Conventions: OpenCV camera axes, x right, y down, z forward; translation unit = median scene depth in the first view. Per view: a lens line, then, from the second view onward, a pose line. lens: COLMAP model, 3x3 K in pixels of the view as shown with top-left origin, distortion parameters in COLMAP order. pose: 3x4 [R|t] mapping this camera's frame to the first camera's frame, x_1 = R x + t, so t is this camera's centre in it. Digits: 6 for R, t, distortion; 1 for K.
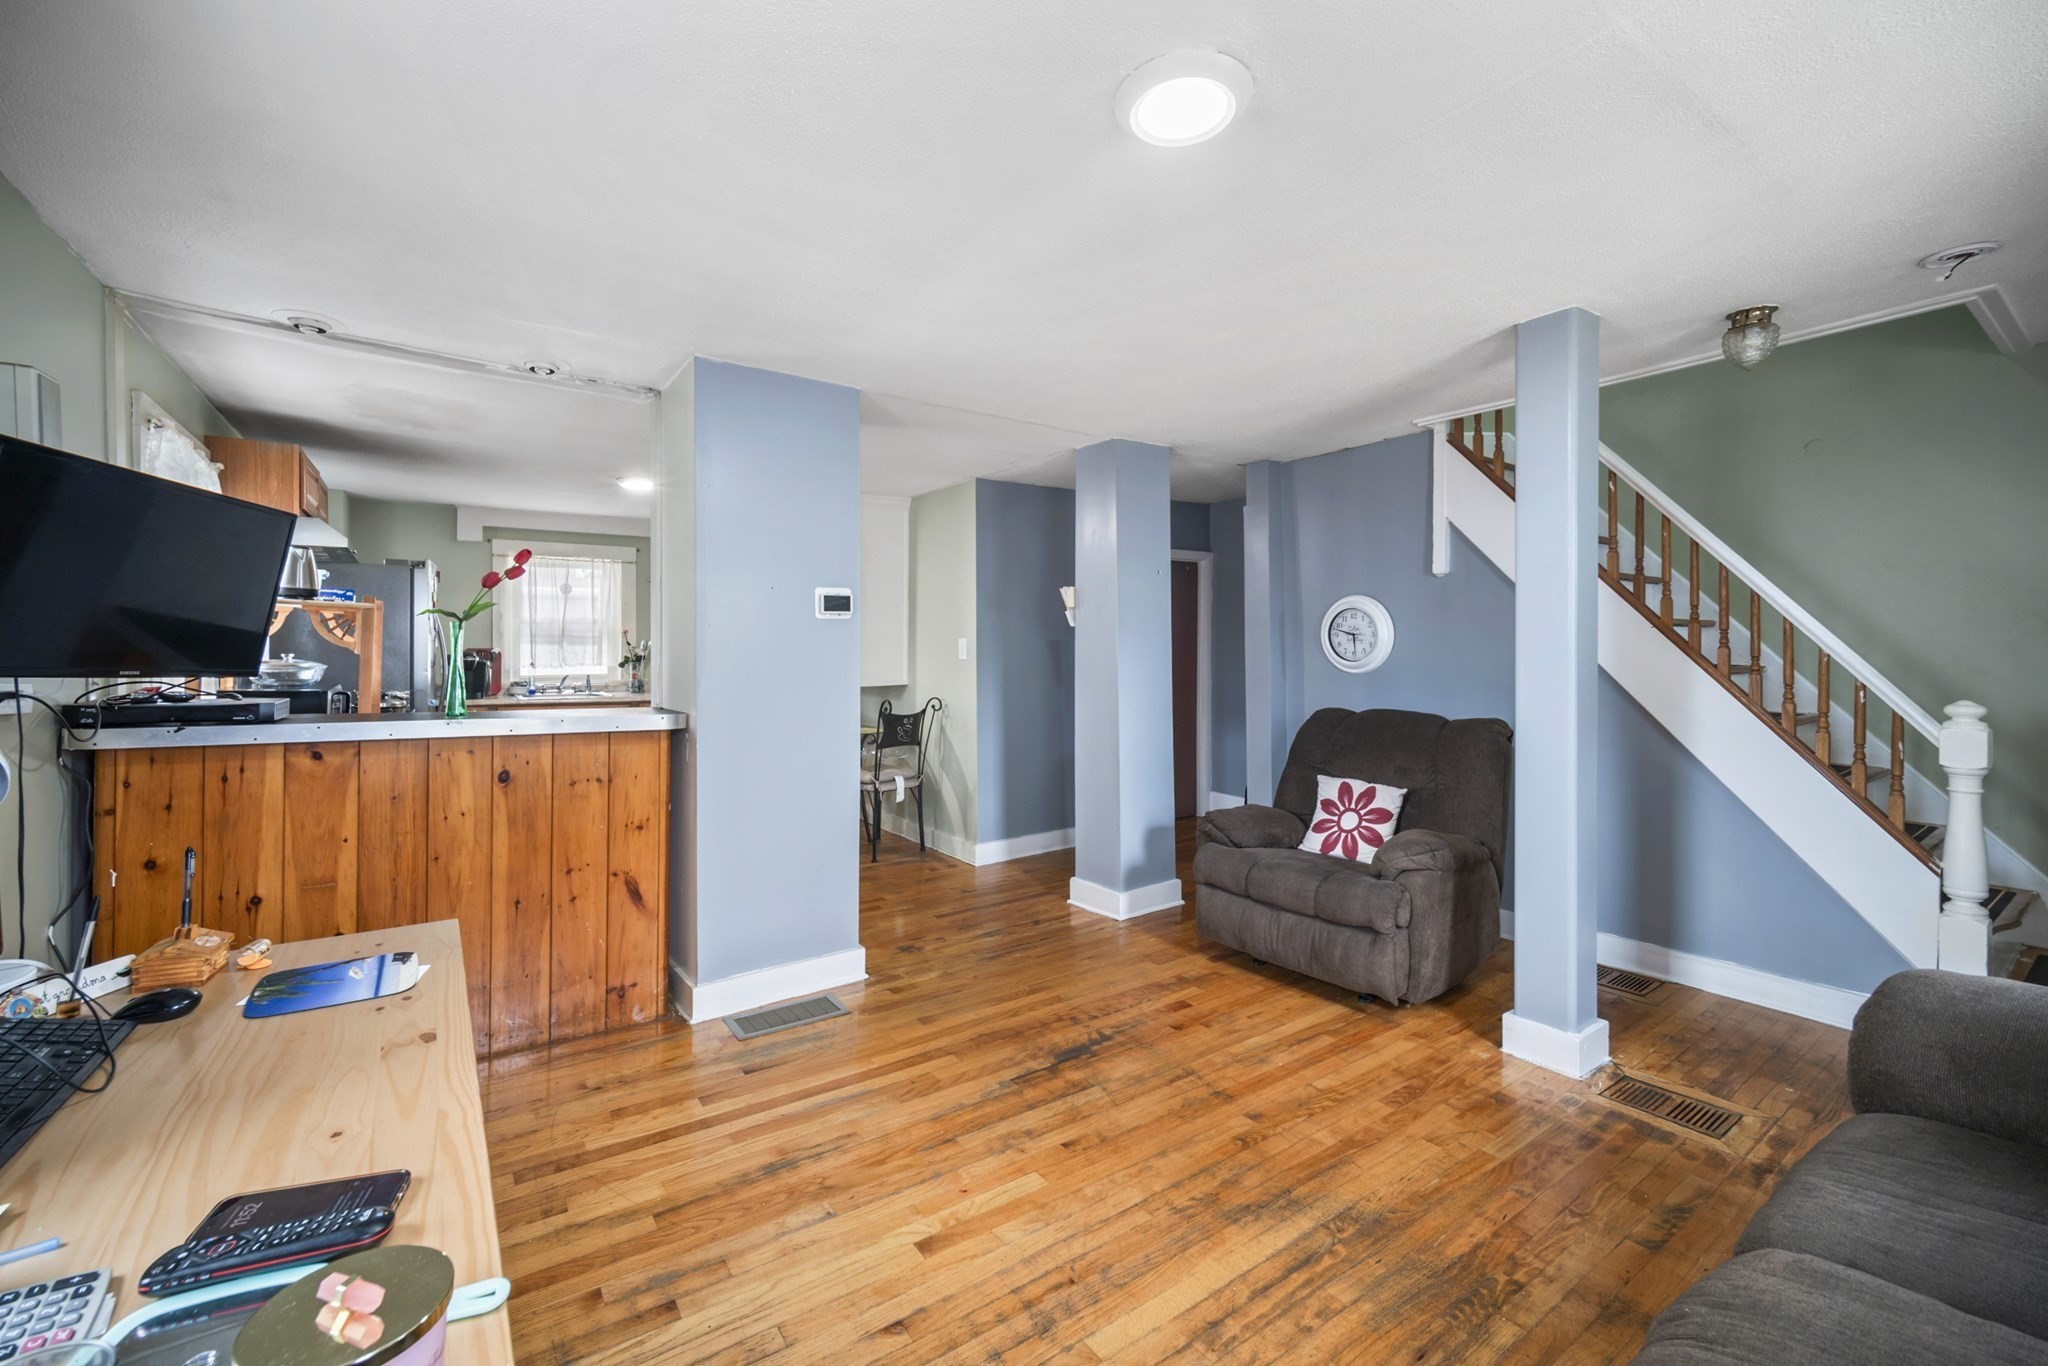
lens RADIAL K [[835.1, 0, 1021.1], [0, 835.1, 649.7], [0, 0, 1]] dist [-0.000606, 0.000327]
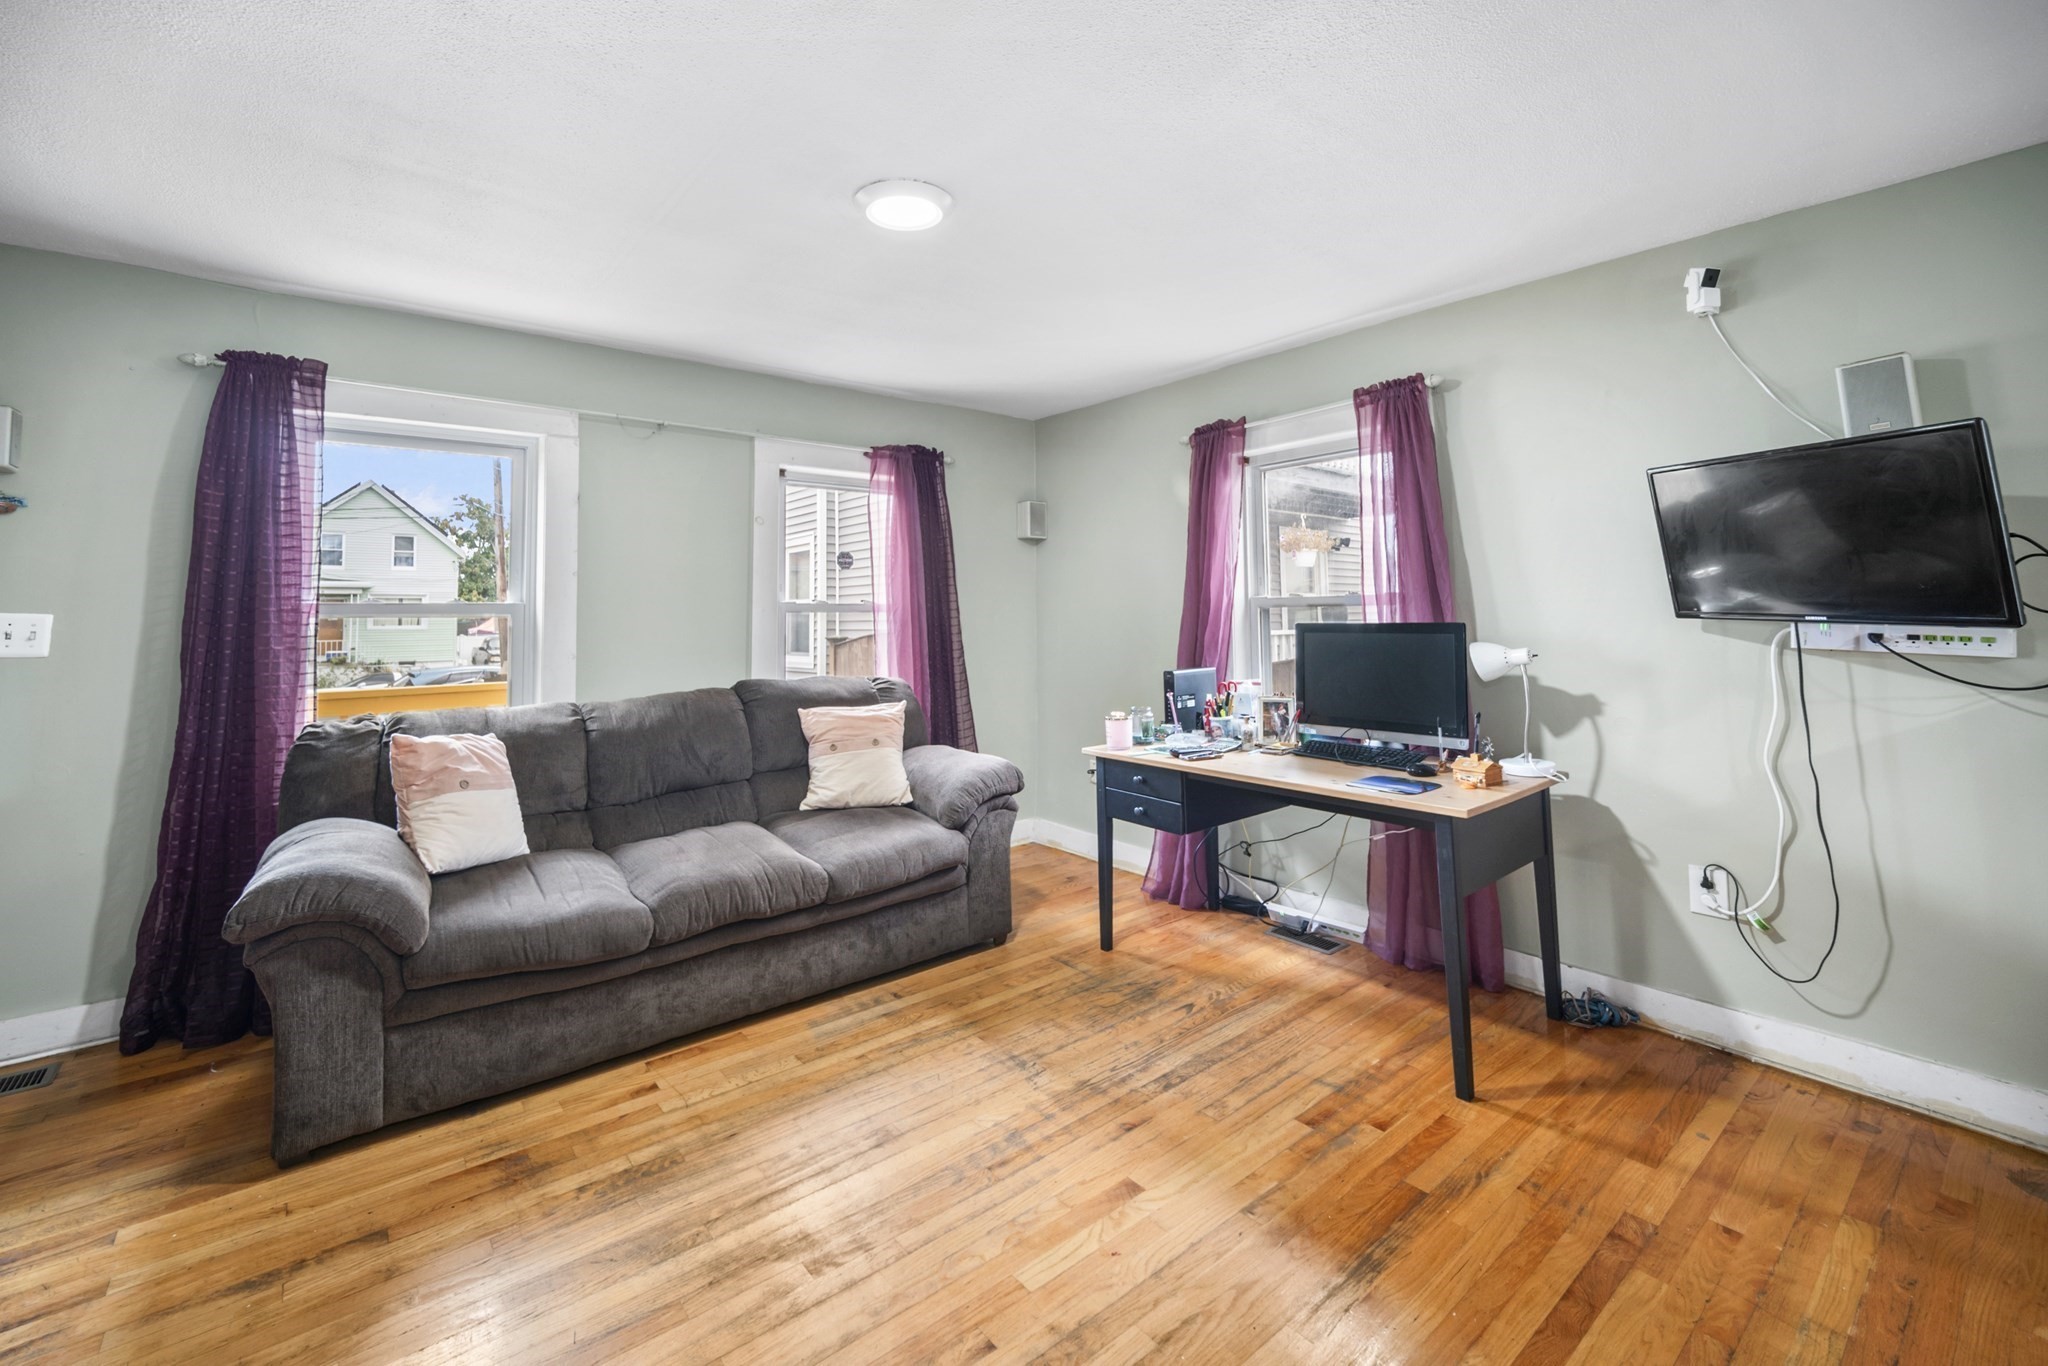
lens RADIAL K [[857.0, 0, 1011.3], [0, 857.0, 566.5], [0, 0, 1]] dist [0.000354, -0.000093]
pose [[-0.998952, 0.004684, -0.045538, 0.056562], [0.007565, 0.997966, -0.063303, 0.016800], [0.045149, -0.063581, -0.996955, 1.525173]]
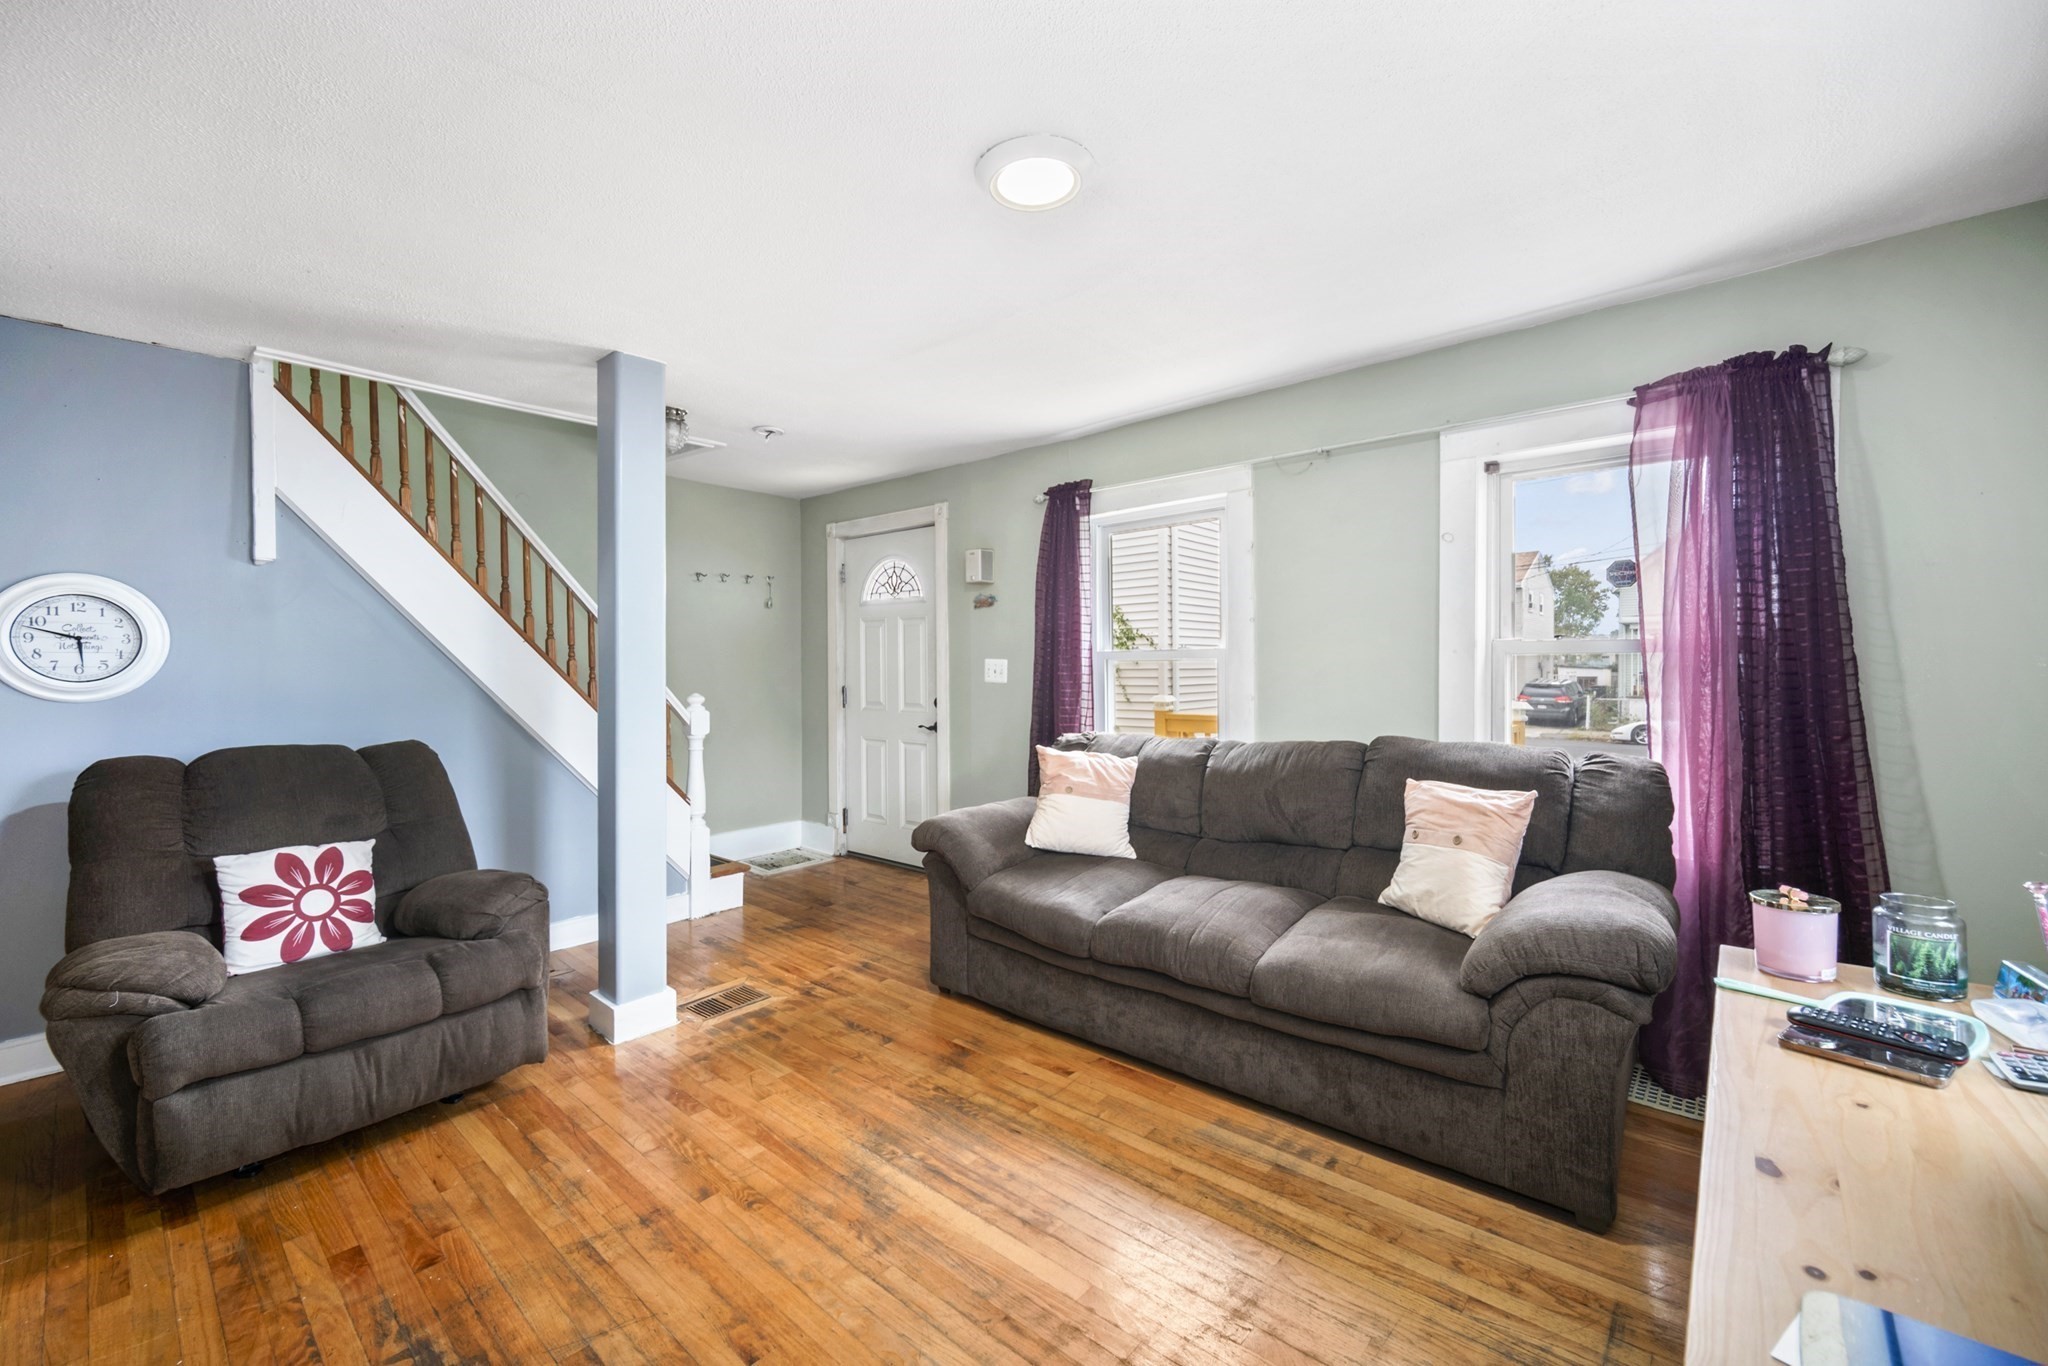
lens RADIAL K [[828.2, 0, 992.6], [0, 828.2, 681.4], [0, 0, 1]] dist [0.001658, 0.000232]
pose [[-0.207291, -0.020757, 0.978059, -0.586347], [0.005262, 0.999737, 0.022332, 0.006747], [-0.978265, 0.009776, -0.207127, 0.835545]]
